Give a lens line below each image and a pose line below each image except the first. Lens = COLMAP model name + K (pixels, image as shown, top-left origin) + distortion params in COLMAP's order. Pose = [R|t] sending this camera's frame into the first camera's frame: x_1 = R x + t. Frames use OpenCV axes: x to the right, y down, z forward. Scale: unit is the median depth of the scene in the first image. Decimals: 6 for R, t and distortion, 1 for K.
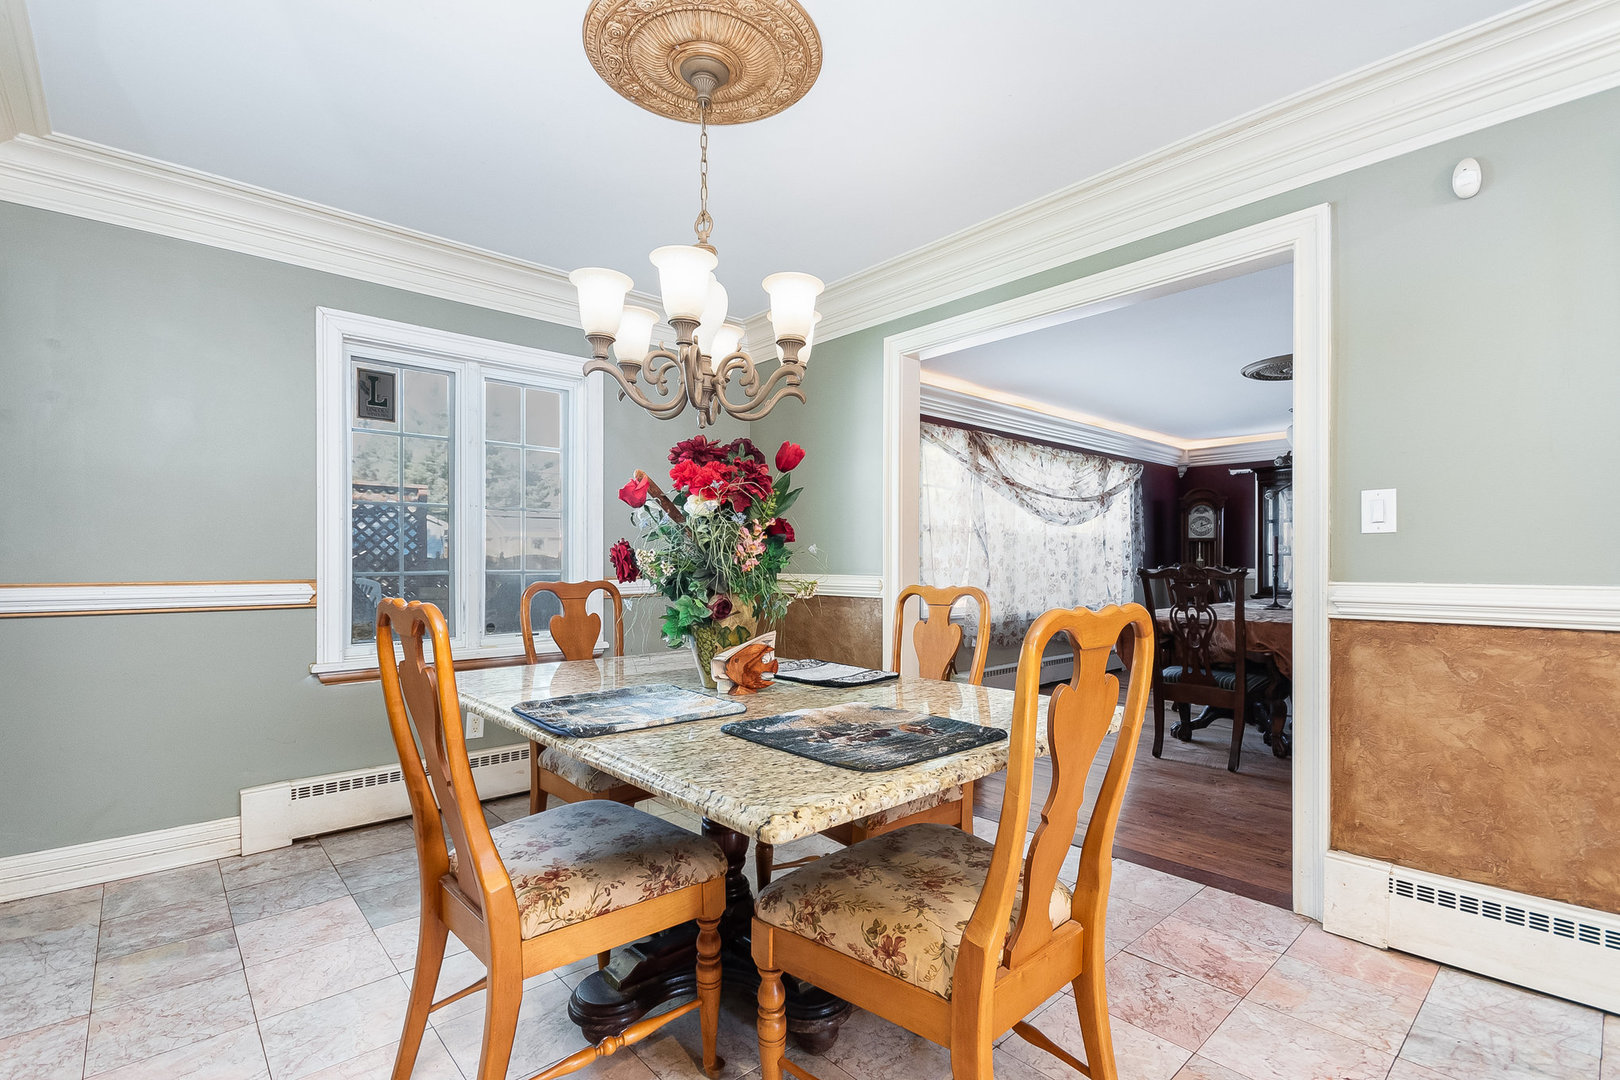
lens RADIAL K [[749.6, 0, 810.3], [0, 749.6, 551.3], [0, 0, 1]] dist [0.000320, 0.000043]
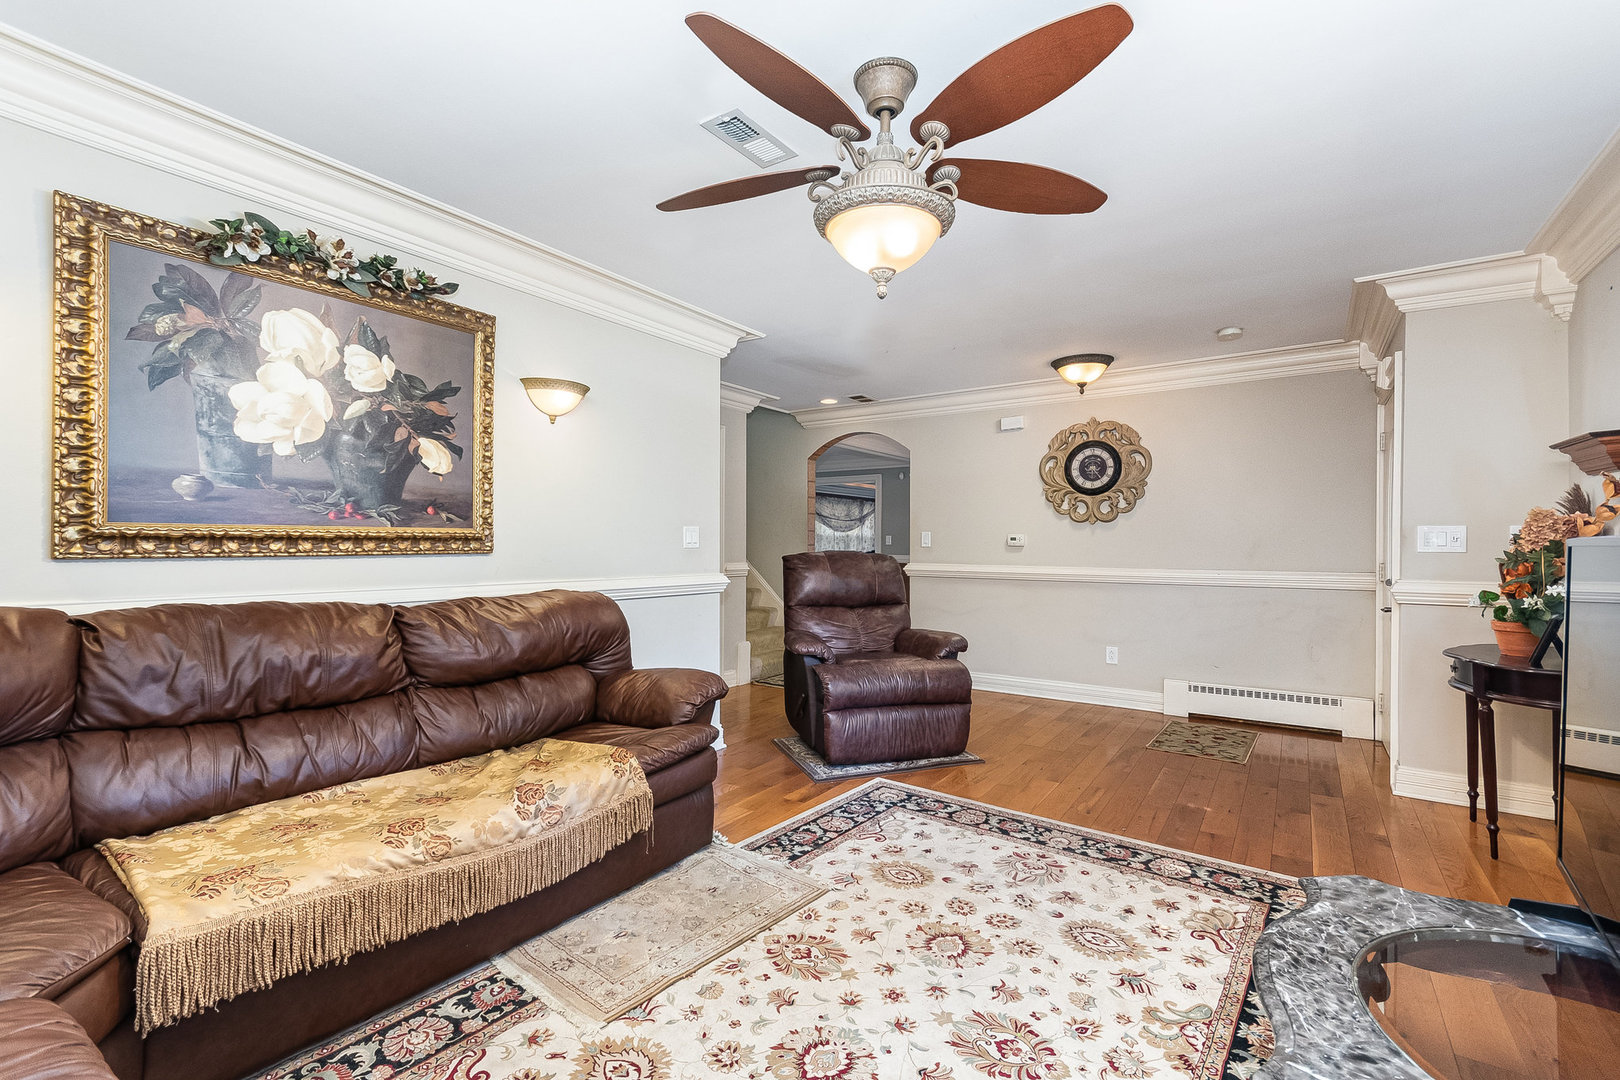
lens RADIAL K [[722.0, 0, 809.1], [0, 722.0, 543.7], [0, 0, 1]] dist [0.032681, 0.000590]
pose [[0.972154, 0.006099, 0.234263, -0.297224], [-0.006470, 0.999979, 0.000812, 0.002820], [-0.234253, -0.002305, 0.972173, -1.191665]]
